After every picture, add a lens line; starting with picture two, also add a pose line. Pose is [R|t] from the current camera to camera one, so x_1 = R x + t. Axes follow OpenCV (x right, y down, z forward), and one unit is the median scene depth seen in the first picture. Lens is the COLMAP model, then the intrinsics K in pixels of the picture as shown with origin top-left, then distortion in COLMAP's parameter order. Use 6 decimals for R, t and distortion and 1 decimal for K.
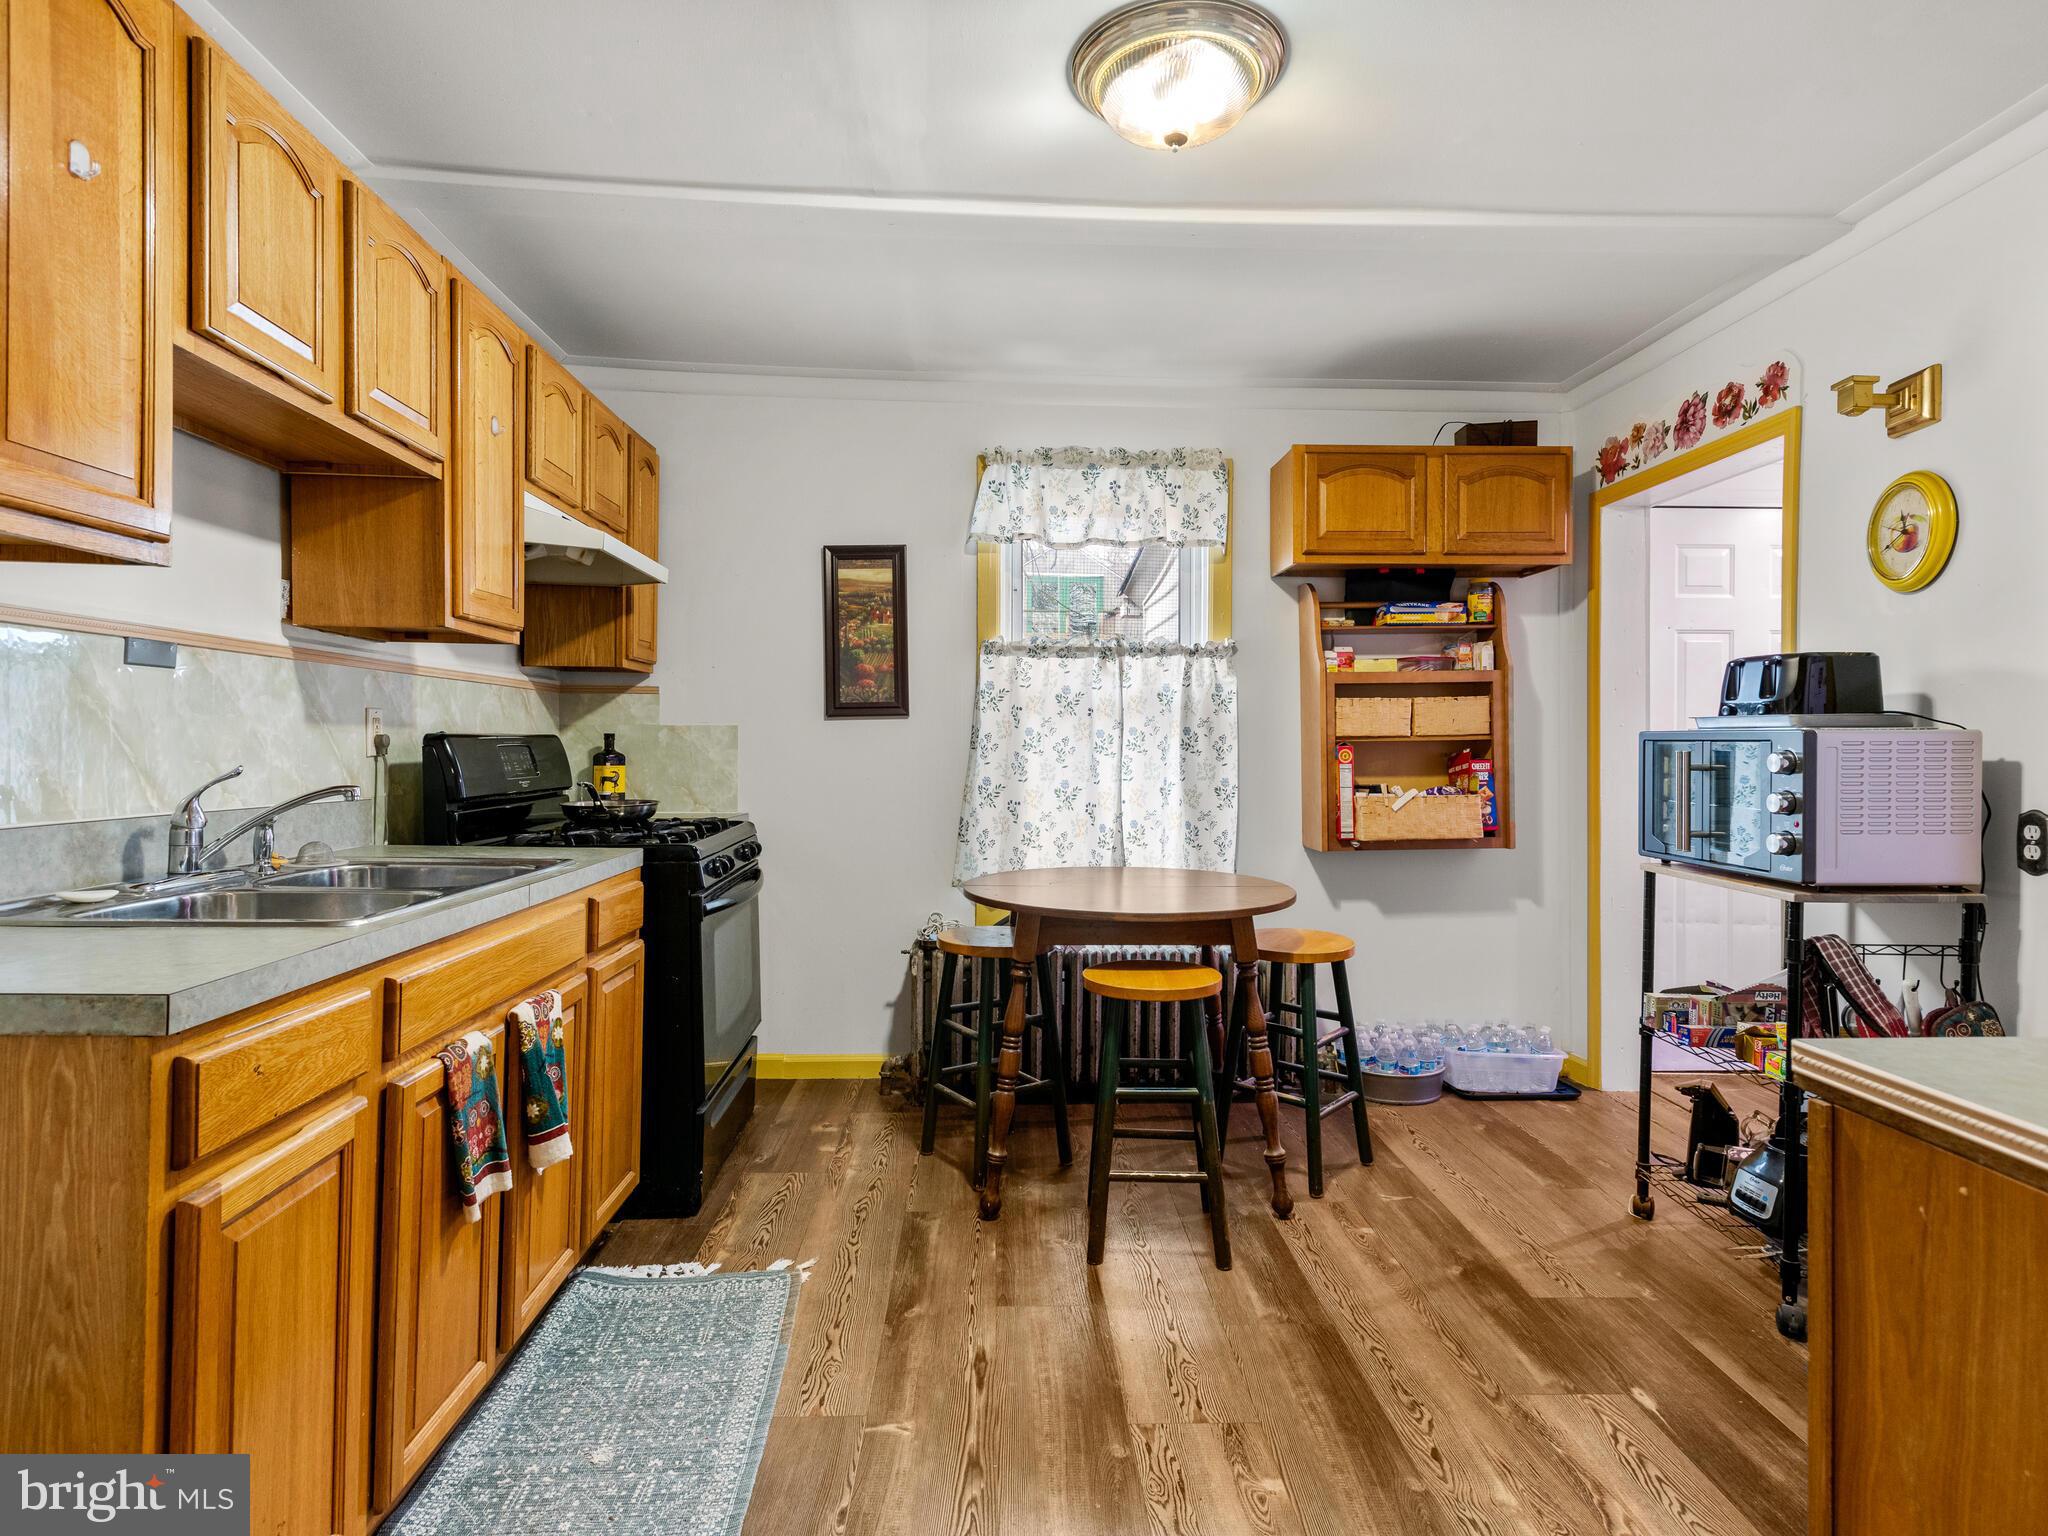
lens RADIAL K [[1082.0, 0, 1026.7], [0, 1082.0, 747.5], [0, 0, 1]] dist [0.017837, -0.000754]
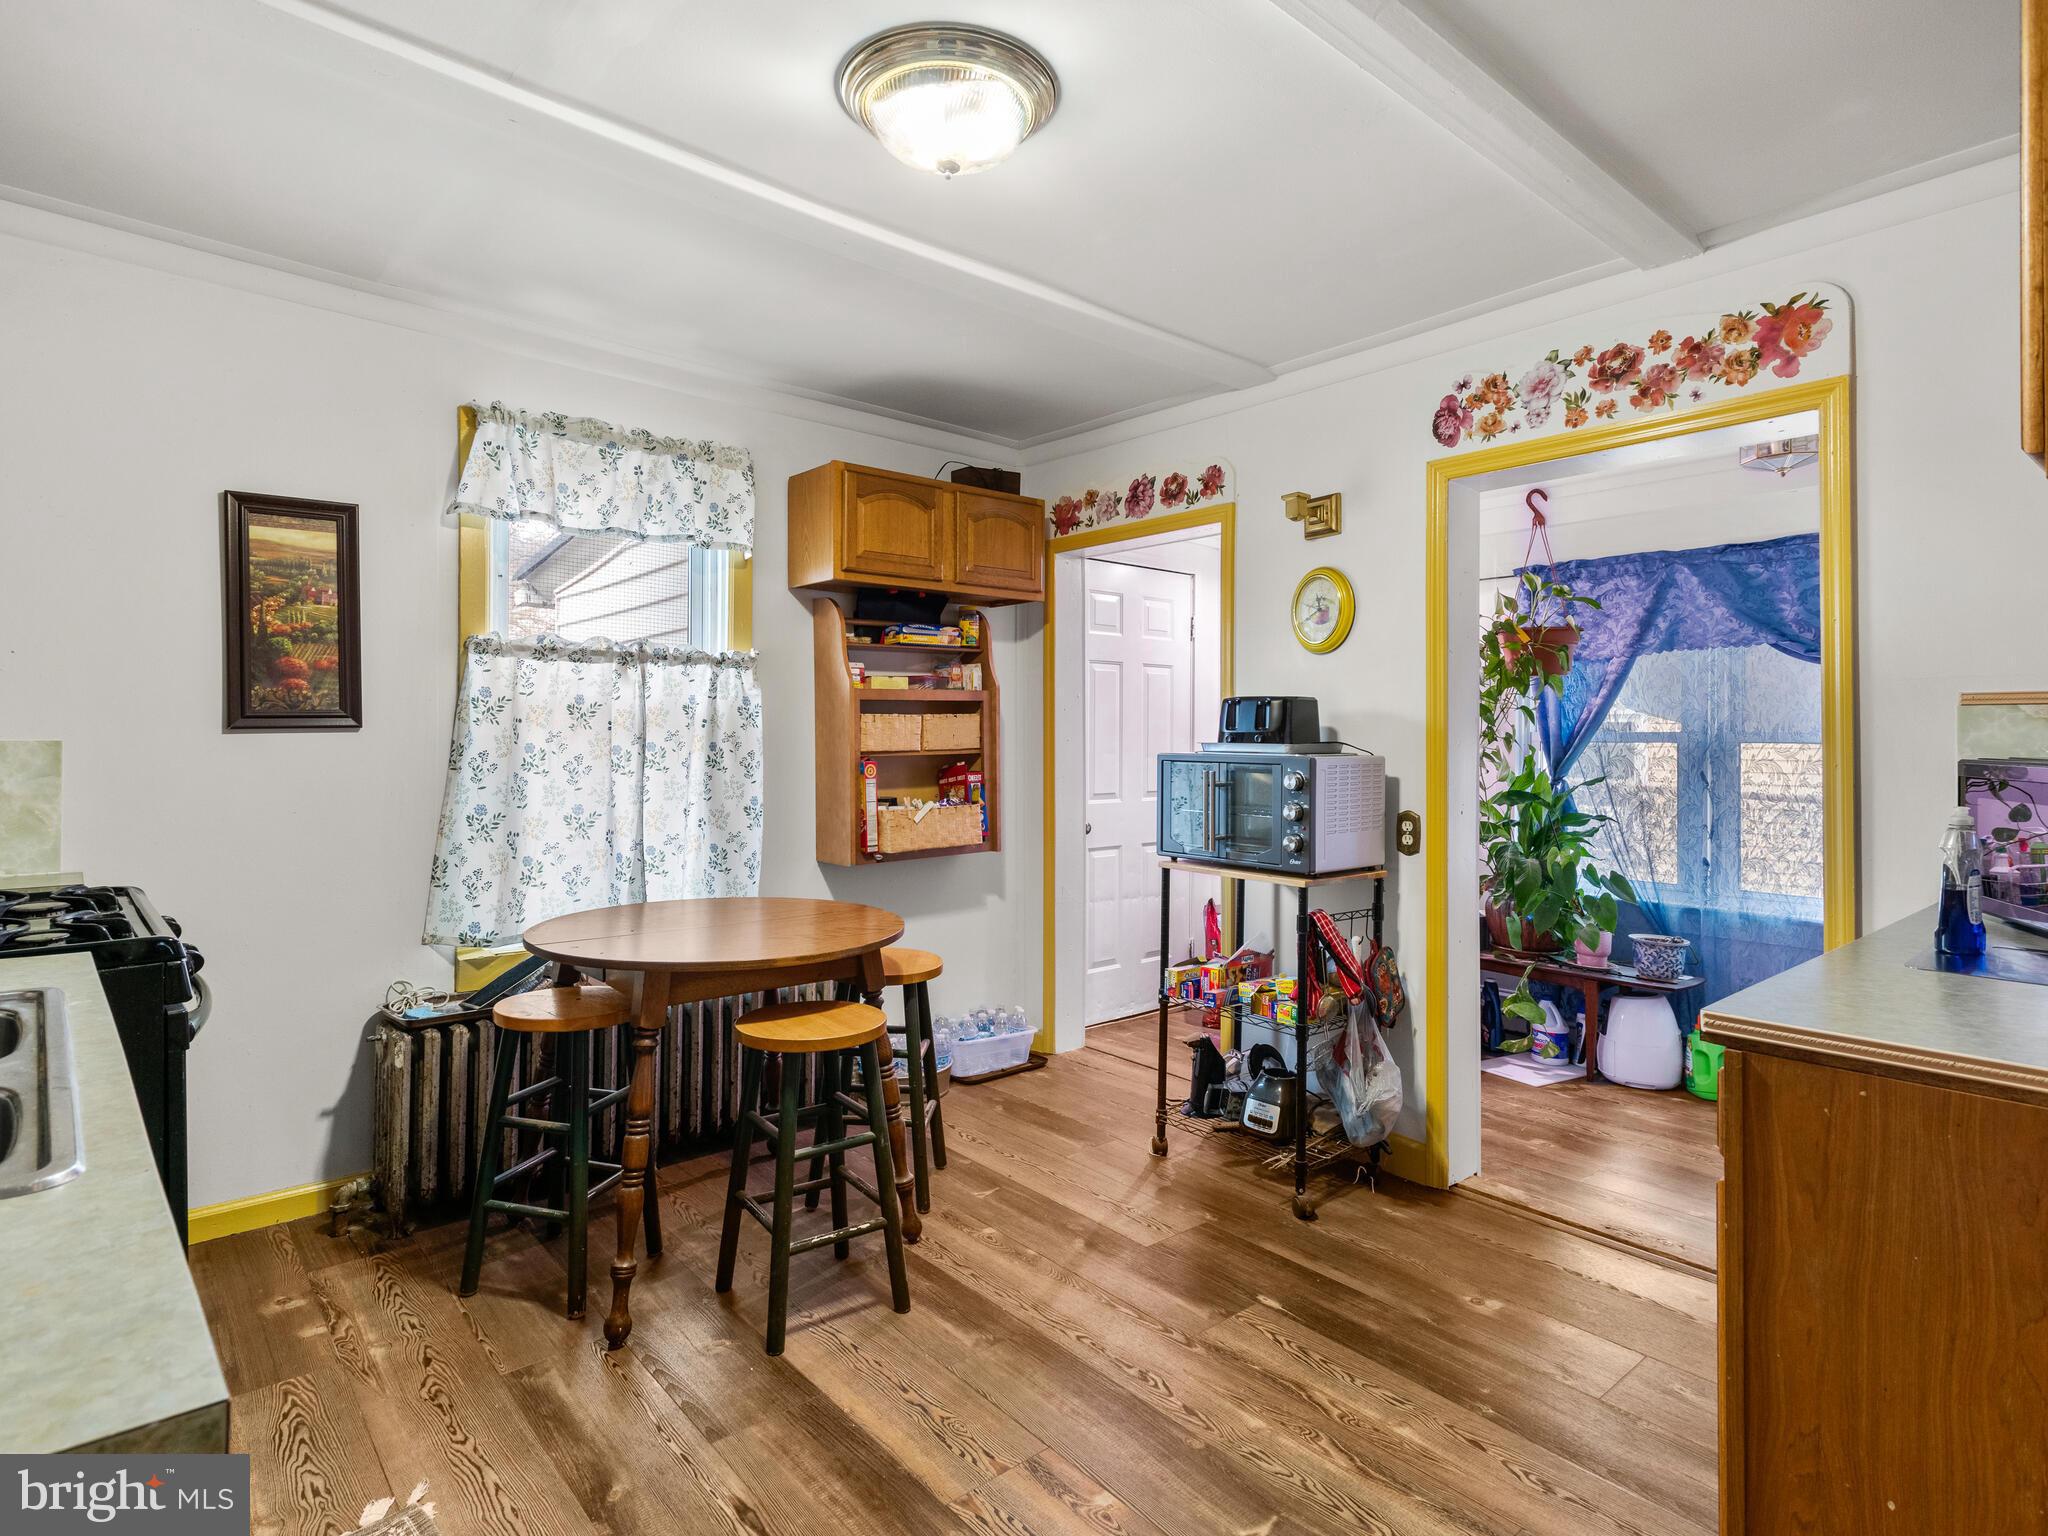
lens RADIAL K [[1092.8, 0, 1021.9], [0, 1092.8, 724.7], [0, 0, 1]] dist [0.017865, -0.000020]
pose [[0.783342, 0.008023, 0.621539, -0.236499], [-0.001190, 0.999934, -0.011407, -0.024464], [-0.621590, 0.008196, 0.783300, 0.104502]]
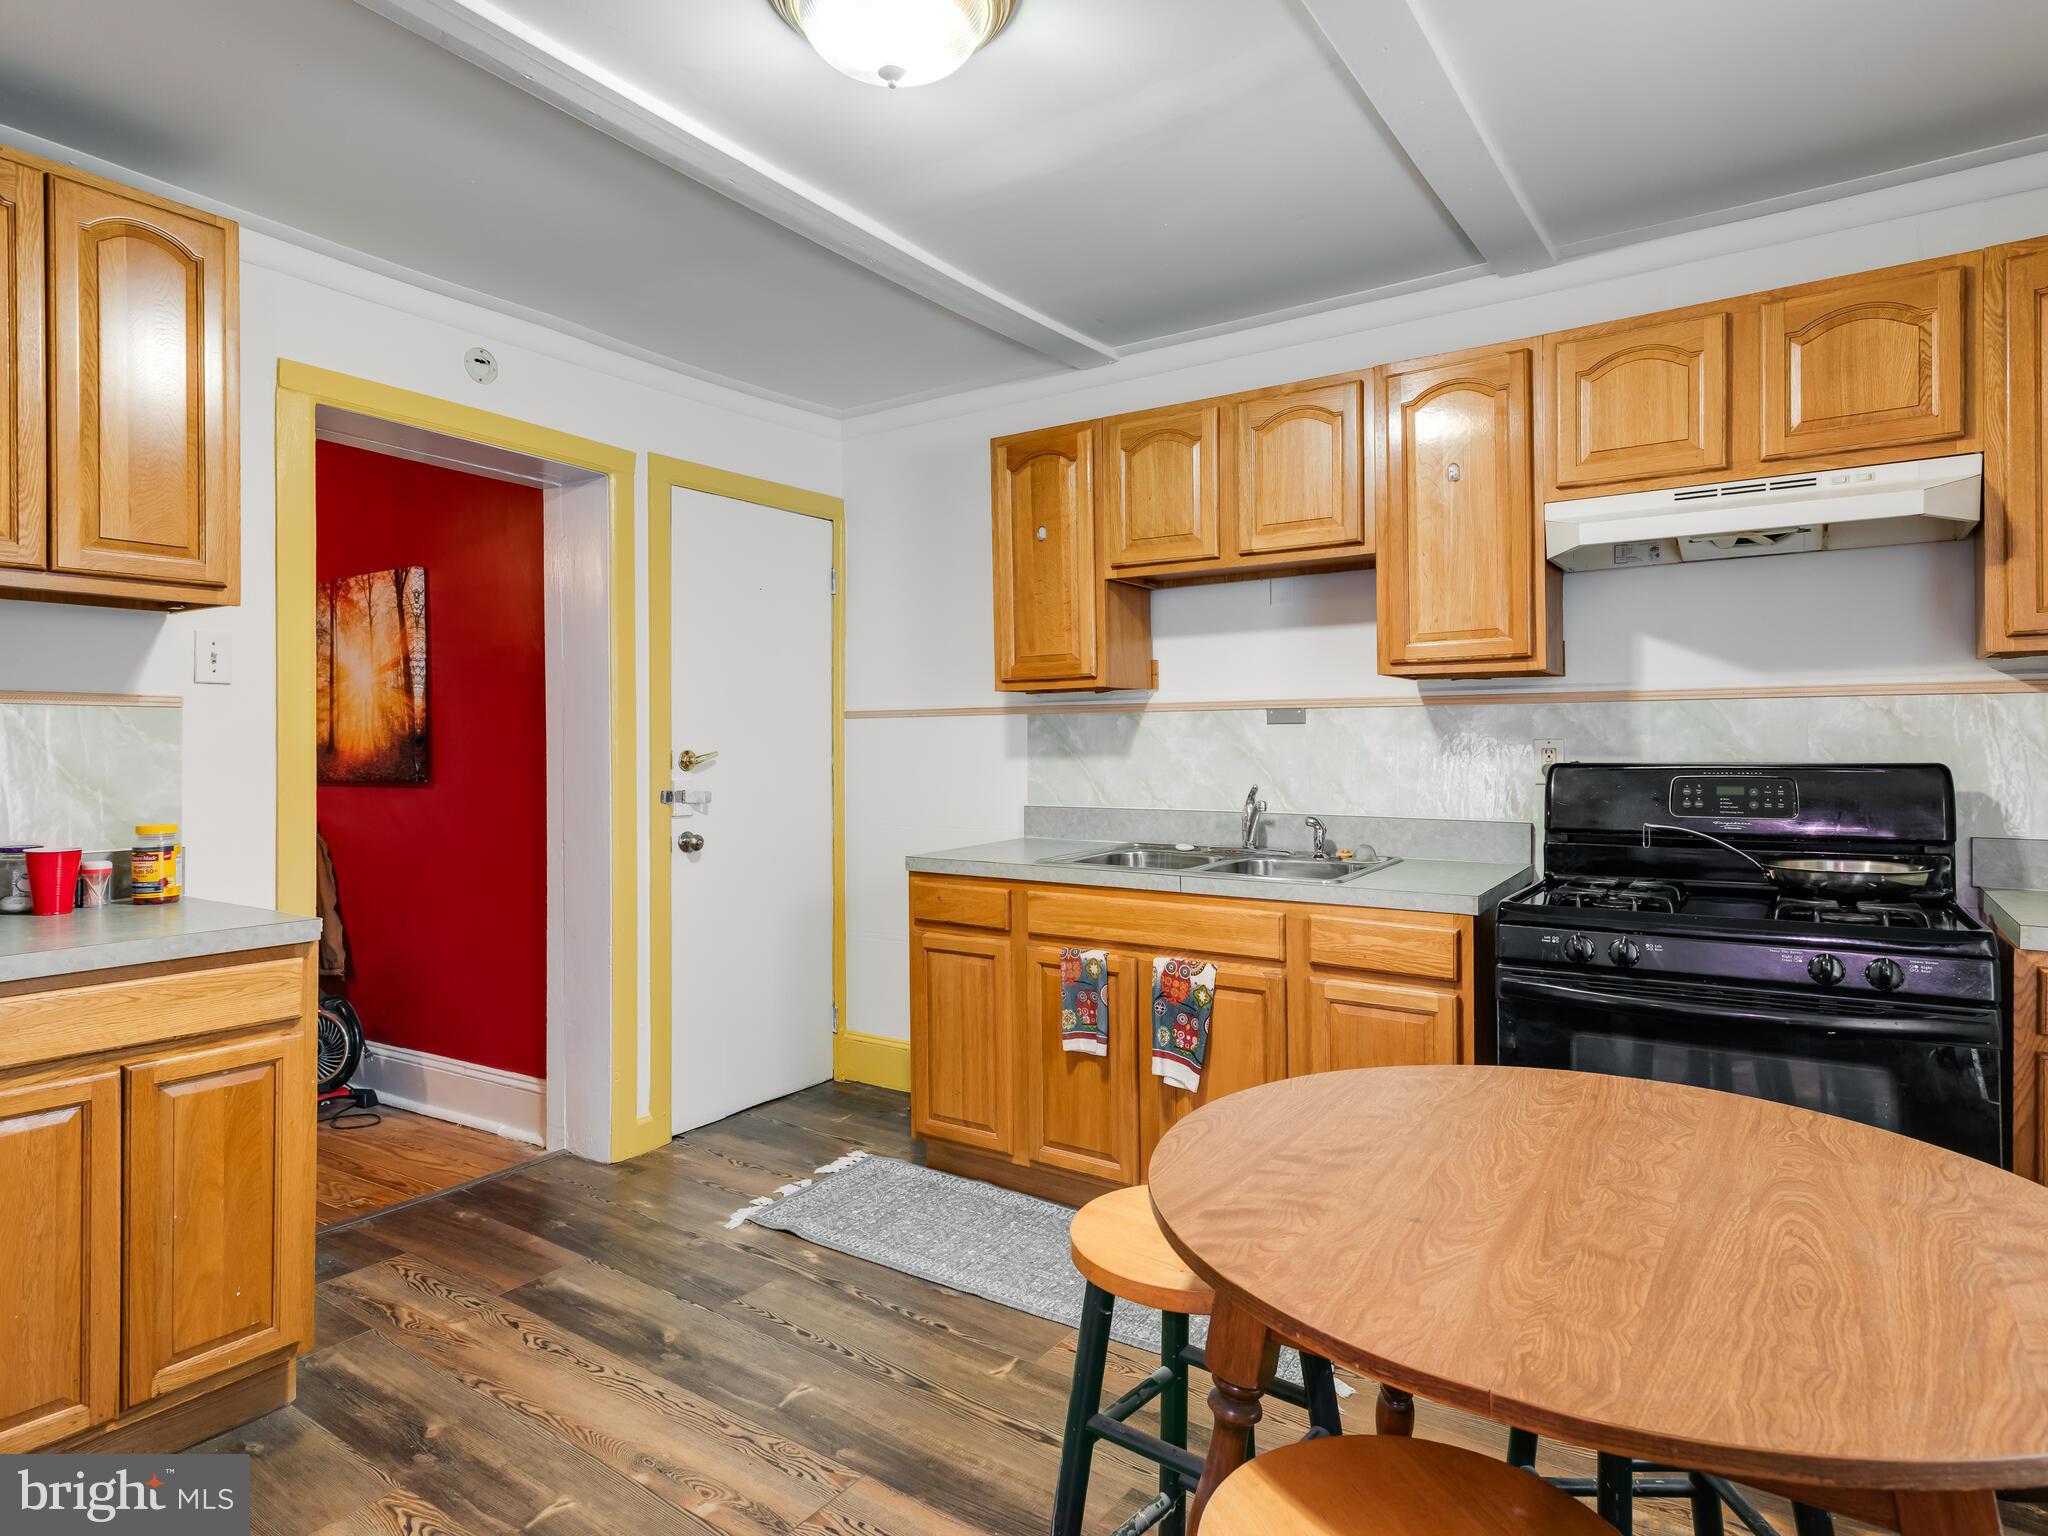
lens RADIAL K [[1143.8, 0, 1022.5], [0, 1143.8, 738.2], [0, 0, 1]] dist [0.003444, 0.000486]
pose [[-0.597581, -0.007736, -0.801771, 0.437742], [-0.000407, 0.999956, -0.009344, -0.018784], [0.801809, -0.005258, -0.597558, 0.900352]]
